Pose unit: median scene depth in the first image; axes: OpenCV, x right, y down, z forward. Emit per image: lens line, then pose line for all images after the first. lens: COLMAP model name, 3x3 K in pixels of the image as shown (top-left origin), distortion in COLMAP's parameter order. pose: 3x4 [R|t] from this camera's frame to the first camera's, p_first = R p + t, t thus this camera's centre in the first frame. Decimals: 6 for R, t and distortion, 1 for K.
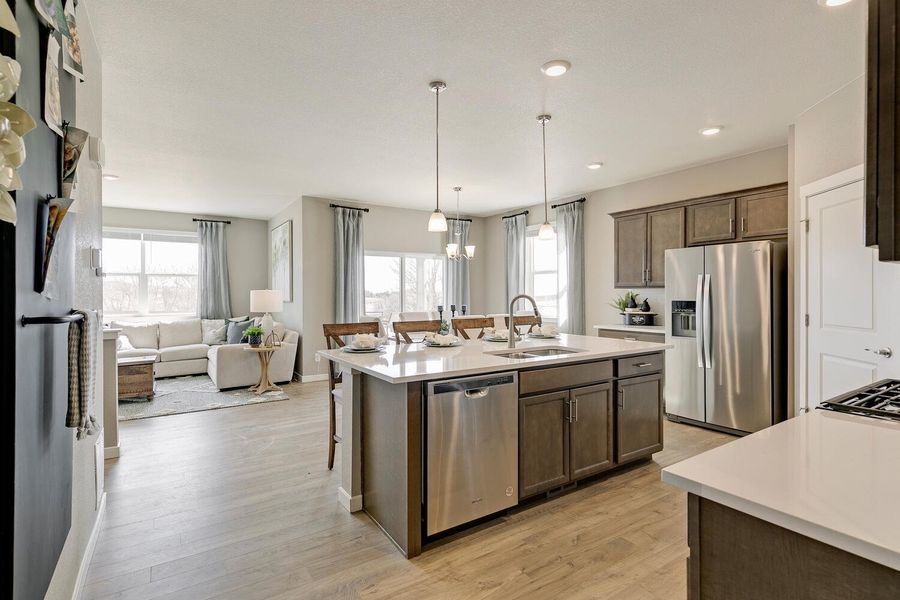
lens RADIAL K [[428.8, 0, 450.0], [0, 428.8, 300.0], [0, 0, 1]] dist [-0.000201, 0.000004]
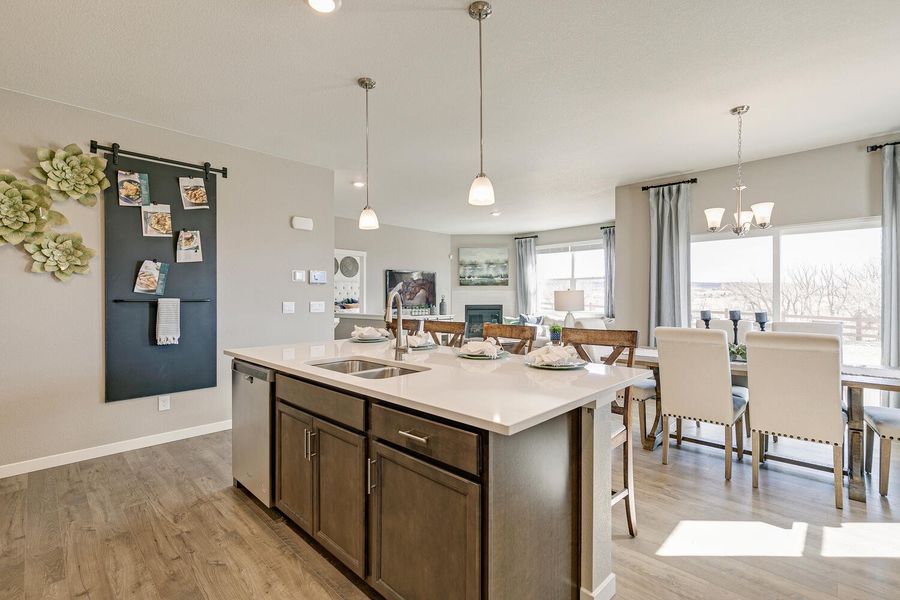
lens RADIAL K [[416.6, 0, 450.0], [0, 416.6, 300.0], [0, 0, 1]] dist [0.019401, -0.000128]
pose [[0.210179, 0.008613, -0.977625, 0.421821], [-0.013485, 0.999892, 0.005910, -0.001769], [0.977570, 0.011941, 0.210273, 0.430536]]
